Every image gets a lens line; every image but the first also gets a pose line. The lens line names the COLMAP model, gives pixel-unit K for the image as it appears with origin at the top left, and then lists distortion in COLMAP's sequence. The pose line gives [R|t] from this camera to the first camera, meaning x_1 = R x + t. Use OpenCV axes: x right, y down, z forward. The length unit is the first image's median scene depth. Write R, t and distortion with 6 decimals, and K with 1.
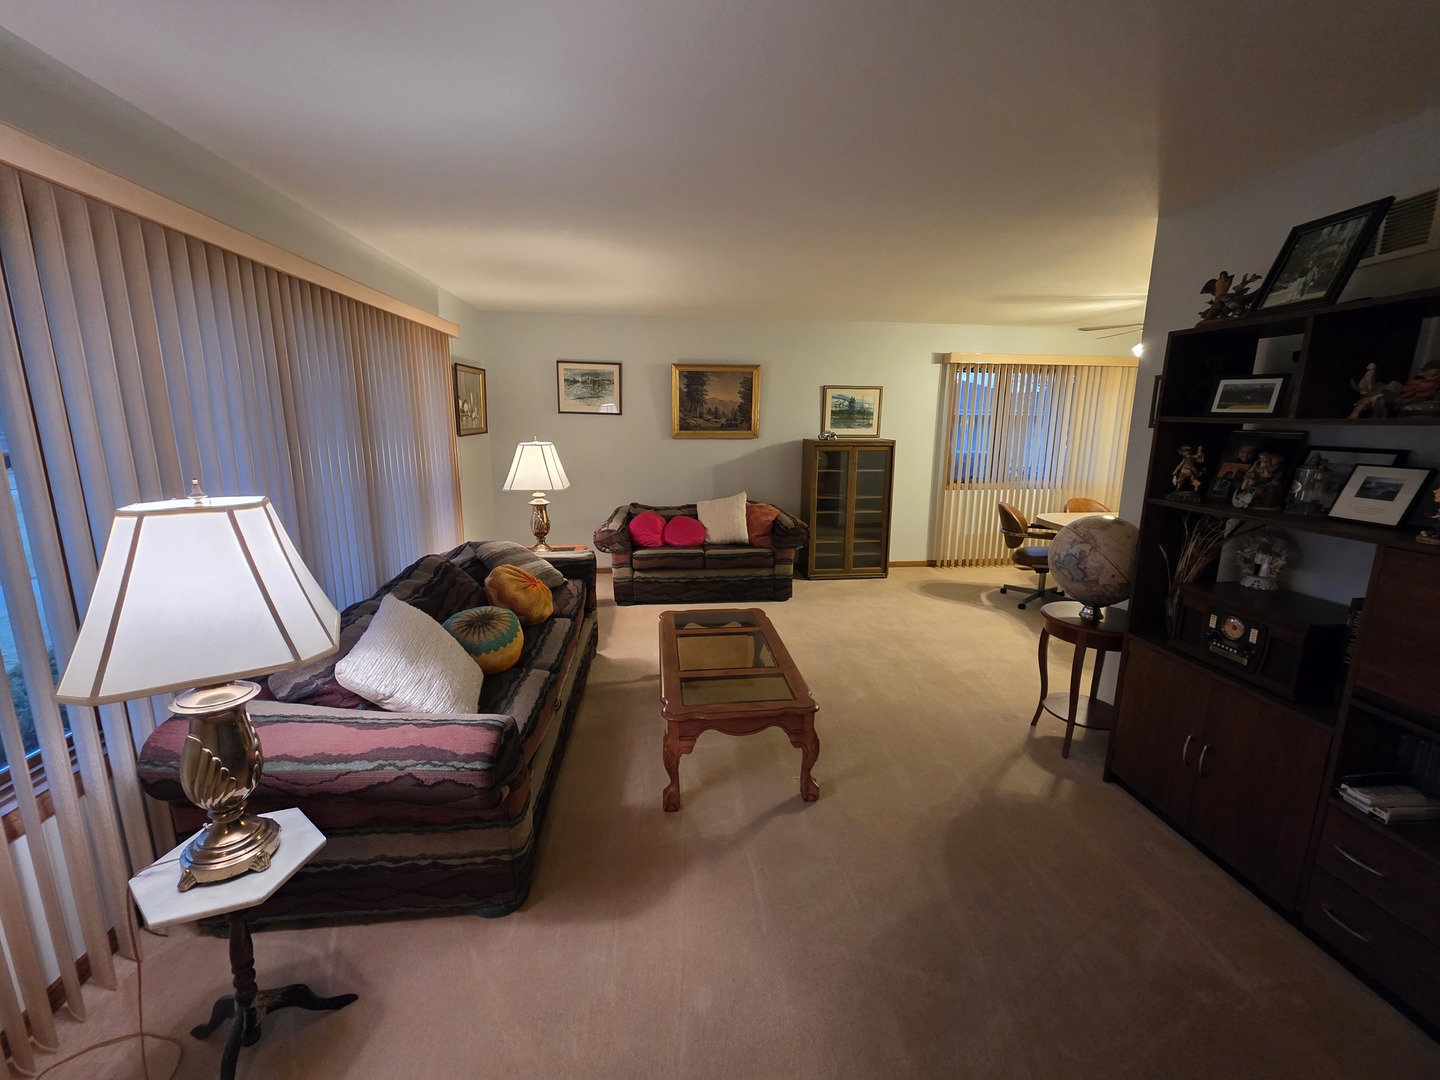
lens RADIAL K [[573.2, 0, 721.3], [0, 573.2, 529.7], [0, 0, 1]] dist [0.004535, -0.001040]
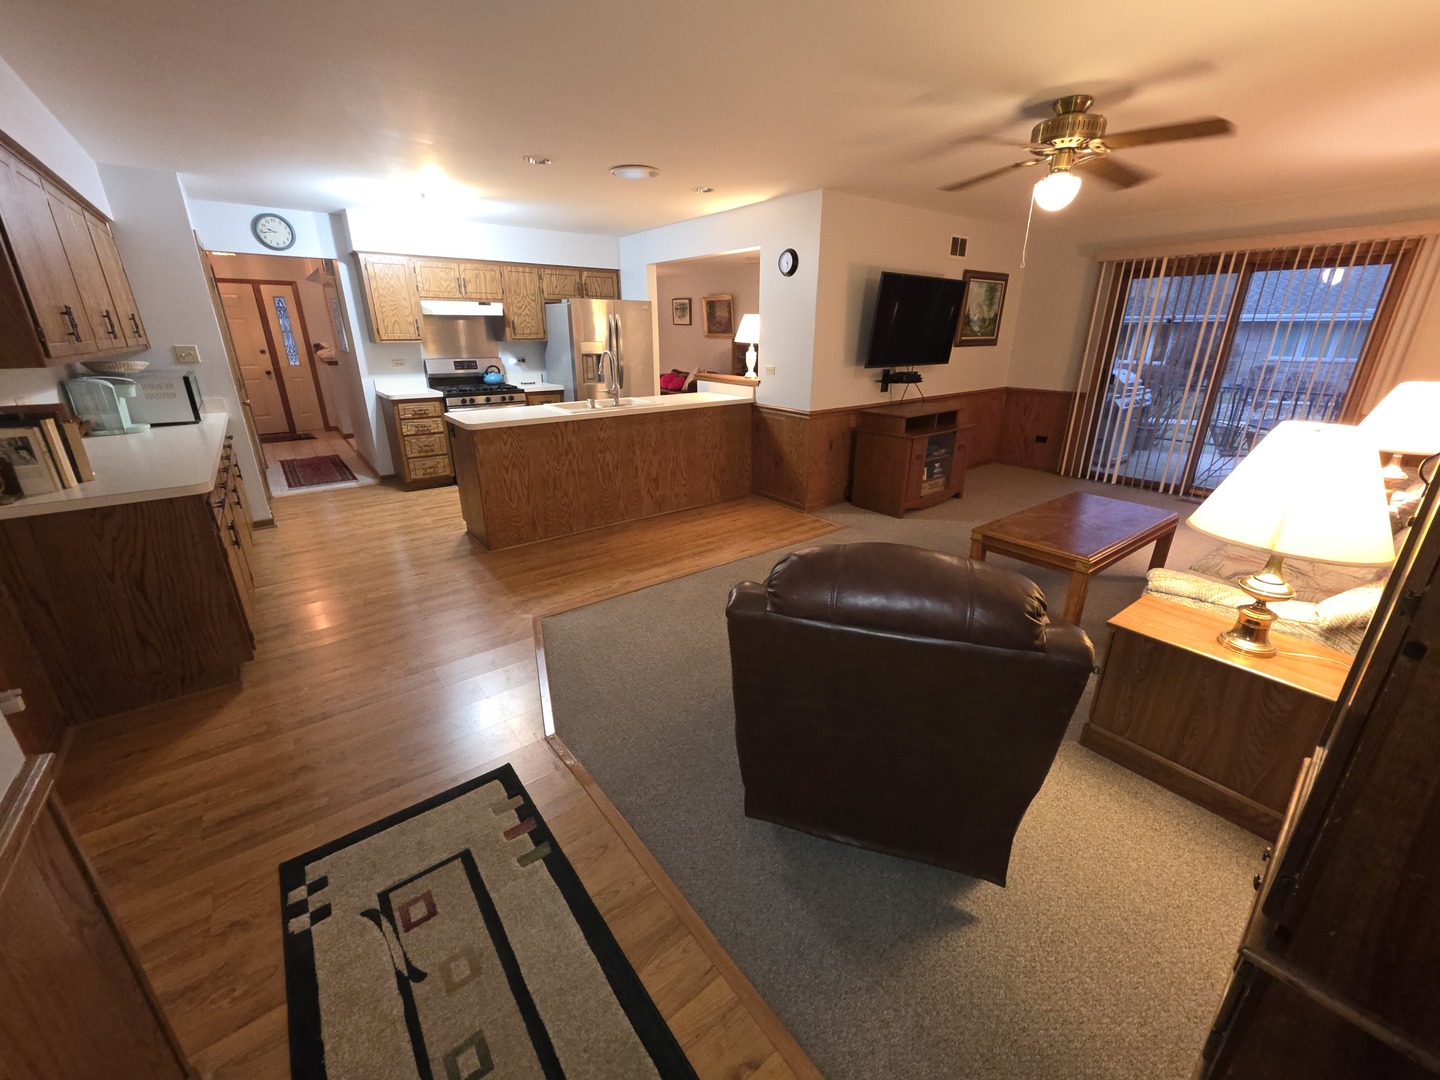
lens RADIAL K [[573.2, 0, 722.8], [0, 573.2, 532.1], [0, 0, 1]] dist [0.004535, -0.001040]
pose [[0.527131, 0.275749, -0.803801, 4.487054], [-0.158273, 0.961195, 0.225949, 0.061696], [0.834915, 0.008115, 0.550319, 0.003549]]
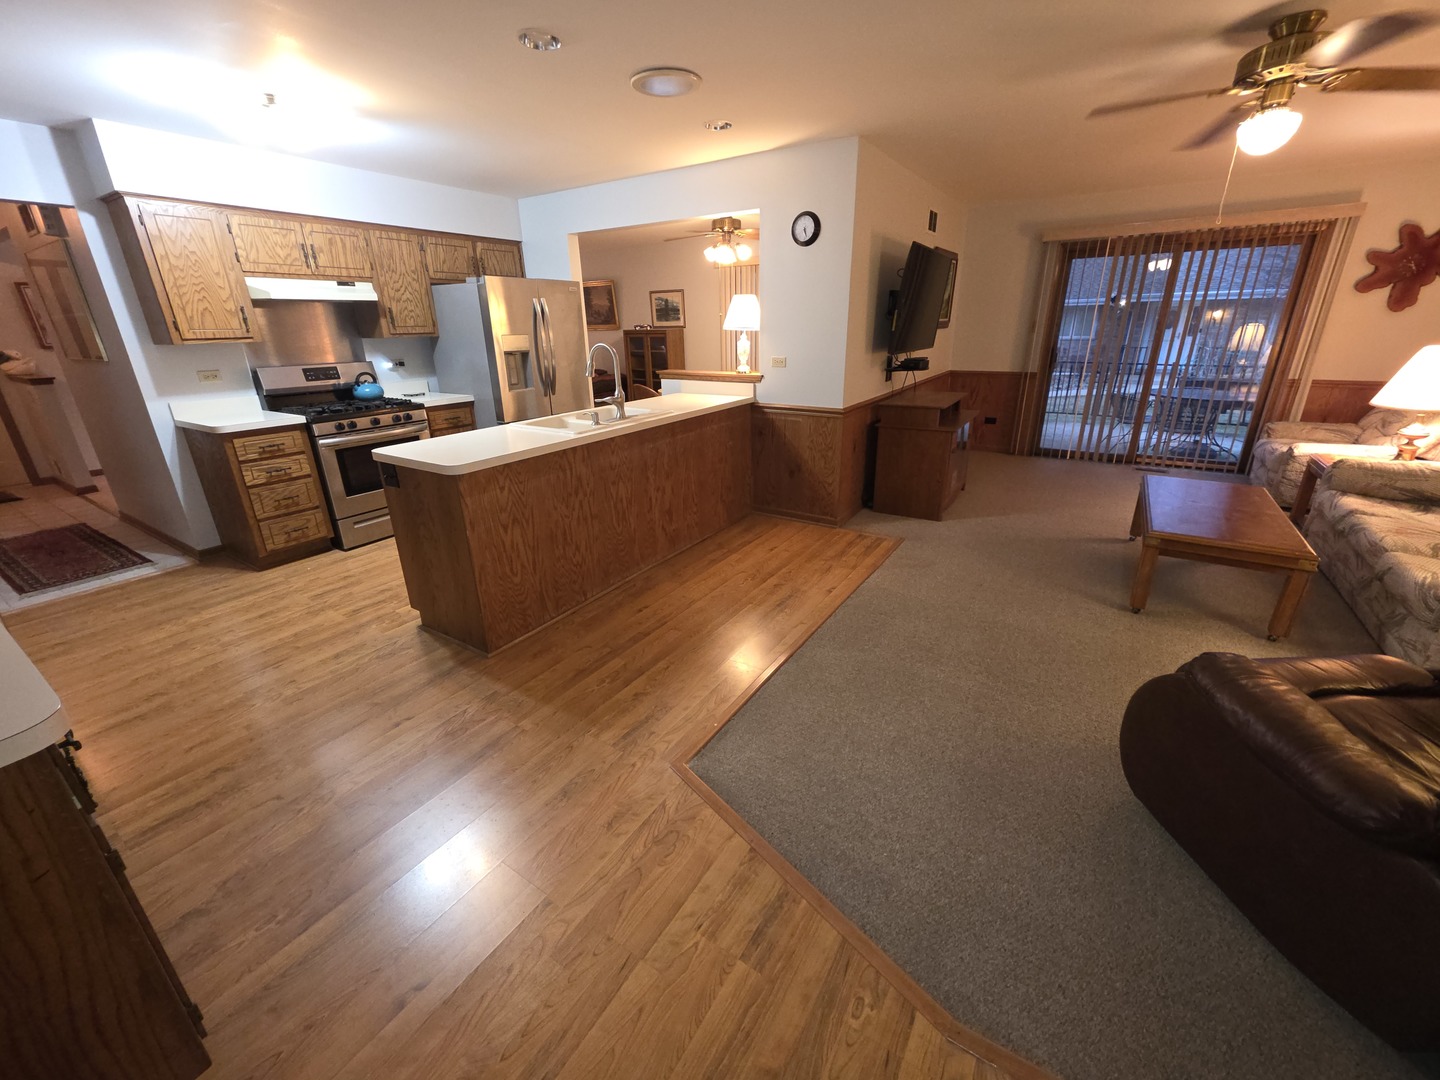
lens RADIAL K [[573.2, 0, 722.9], [0, 573.2, 532.4], [0, 0, 1]] dist [0.004535, -0.001040]
pose [[0.778037, 0.195236, -0.597111, 3.613528], [-0.094846, 0.976093, 0.195568, 0.127869], [0.621018, -0.095526, 0.777954, -0.236533]]
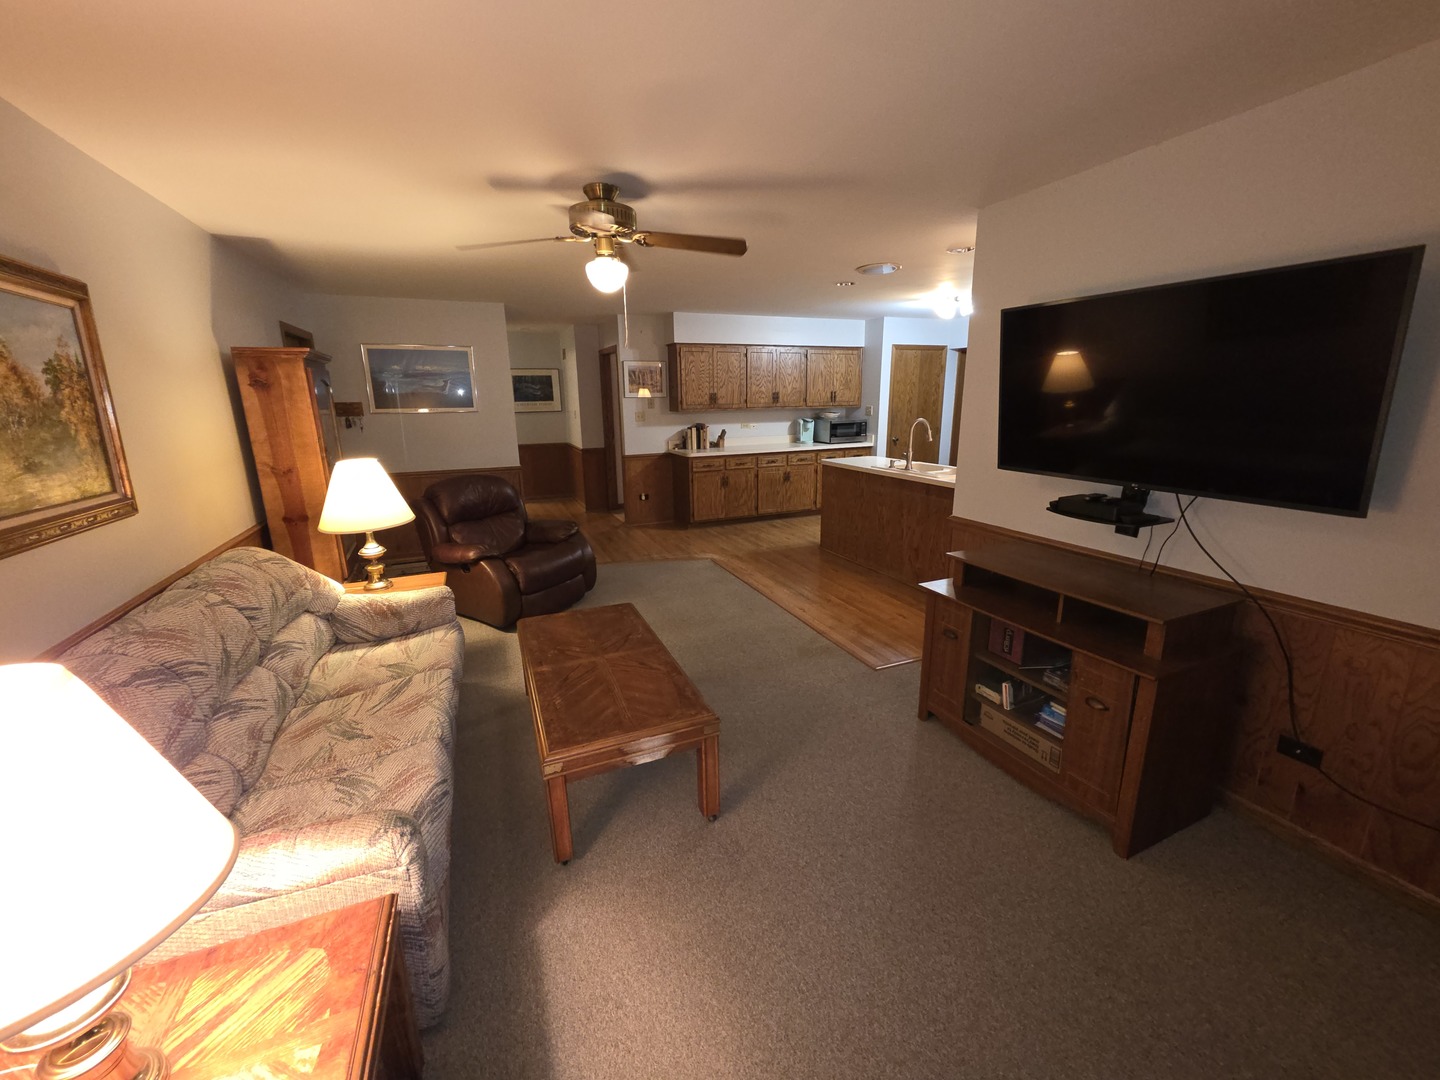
lens RADIAL K [[573.2, 0, 724.2], [0, 573.2, 530.0], [0, 0, 1]] dist [0.004535, -0.001040]
pose [[-0.953374, 0.074196, -0.292527, 3.785253], [-0.051956, 0.914482, 0.401277, -0.518062], [0.297284, 0.397765, -0.867989, 2.783454]]
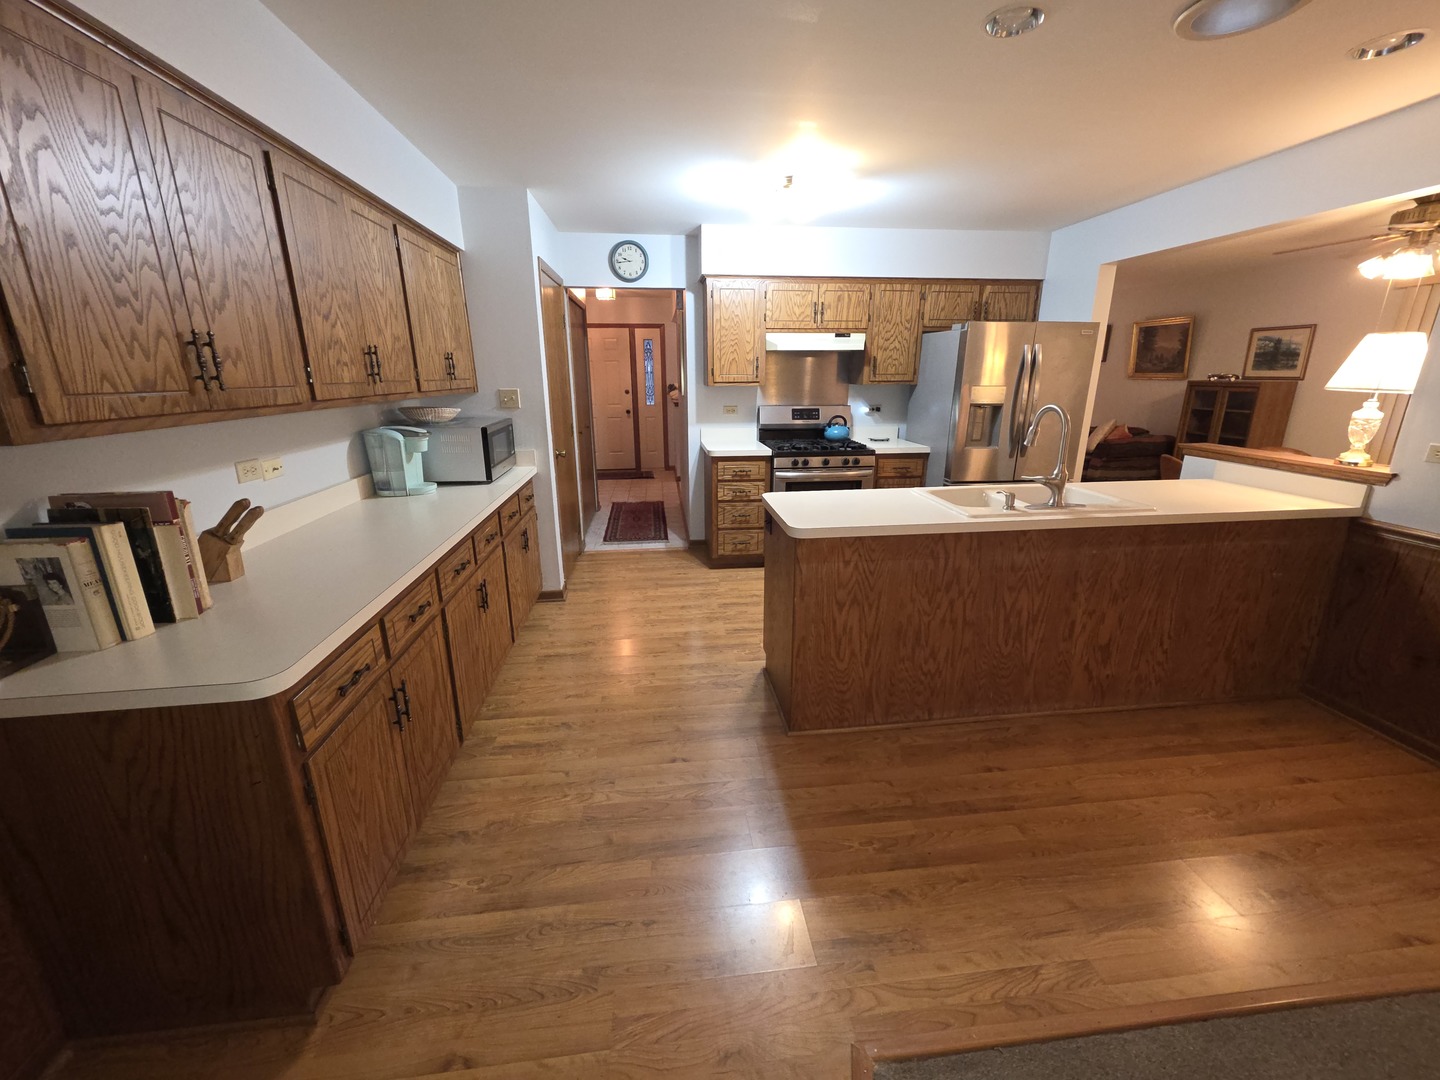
lens RADIAL K [[573.2, 0, 722.9], [0, 573.2, 531.7], [0, 0, 1]] dist [0.004535, -0.001040]
pose [[0.008393, 0.263241, -0.964694, 3.509920], [-0.186365, 0.948237, 0.257128, 0.030547], [0.982445, 0.177627, 0.057018, 0.145094]]
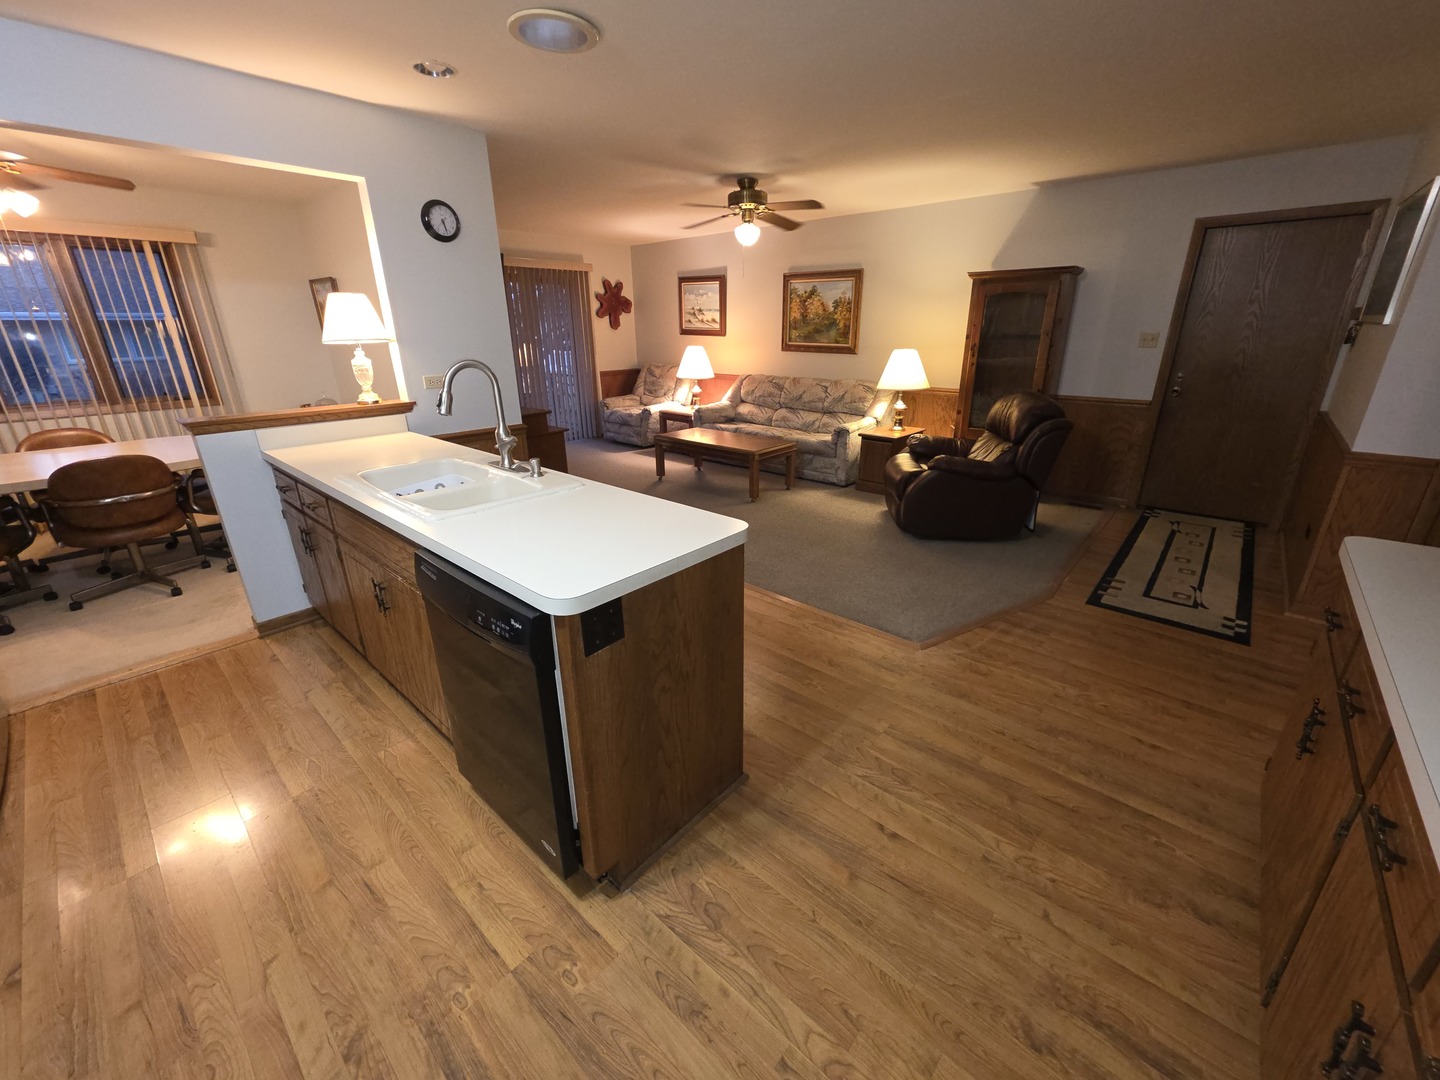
lens RADIAL K [[573.2, 0, 723.0], [0, 573.2, 532.4], [0, 0, 1]] dist [0.004535, -0.001040]
pose [[0.738277, -0.243086, 0.629171, 1.936433], [0.143388, 0.968041, 0.205758, 0.111077], [-0.659080, -0.061691, 0.749538, -0.248906]]
